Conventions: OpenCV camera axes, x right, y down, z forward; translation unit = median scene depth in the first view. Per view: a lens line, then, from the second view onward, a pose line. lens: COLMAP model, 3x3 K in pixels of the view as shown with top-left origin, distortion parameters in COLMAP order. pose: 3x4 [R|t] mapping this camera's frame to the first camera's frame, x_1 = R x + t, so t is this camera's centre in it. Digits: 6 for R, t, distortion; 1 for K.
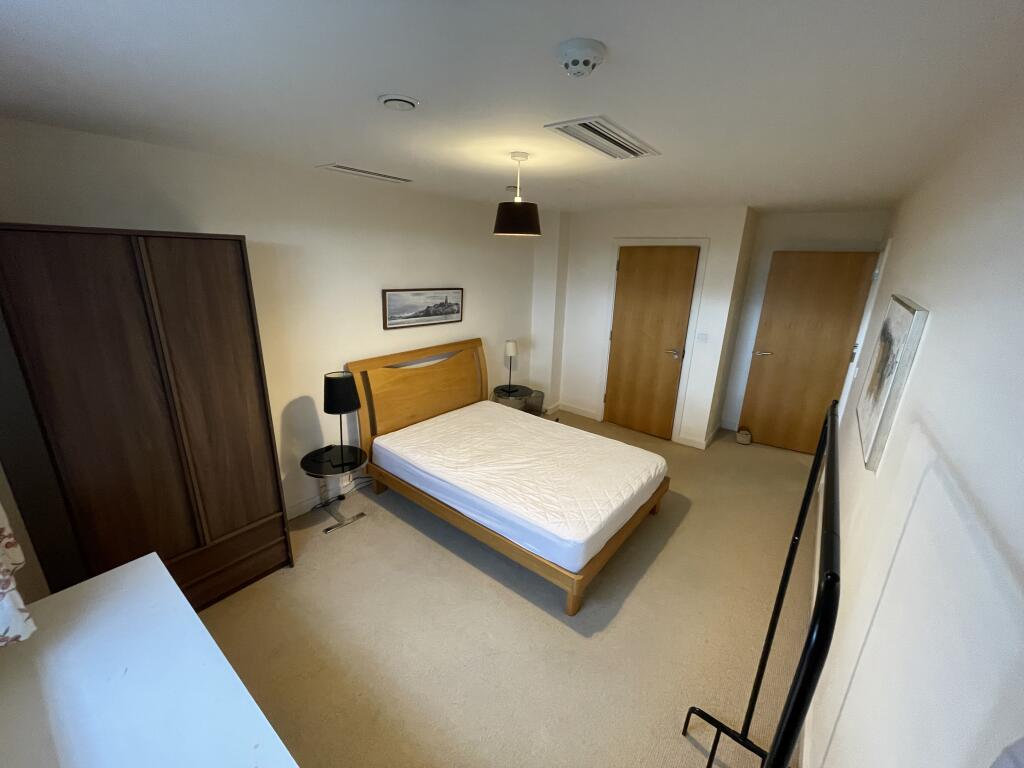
lens RADIAL K [[413.2, 0, 513.9], [0, 413.2, 386.7], [0, 0, 1]] dist [-0.000230, -0.000461]
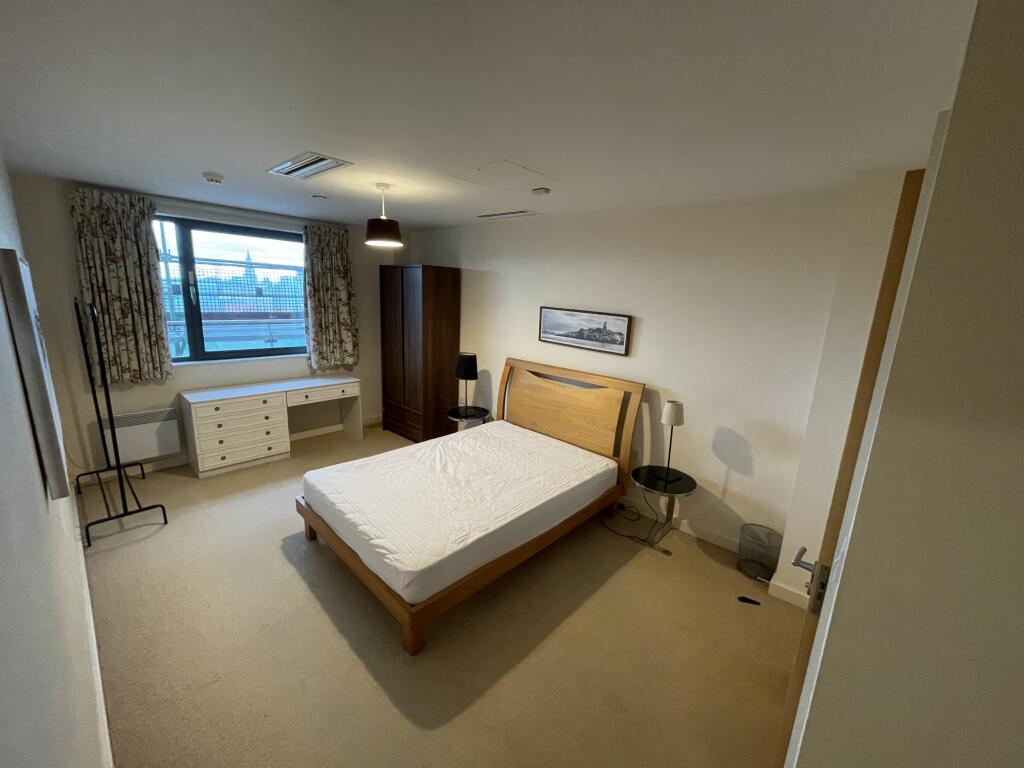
lens RADIAL K [[413.2, 0, 510.3], [0, 413.2, 387.9], [0, 0, 1]] dist [-0.000230, -0.000461]
pose [[-0.115831, 0.178451, -0.977107, 0.780067], [-0.352210, 0.912426, 0.208391, -0.209681], [0.928726, 0.368285, -0.042835, 0.930847]]
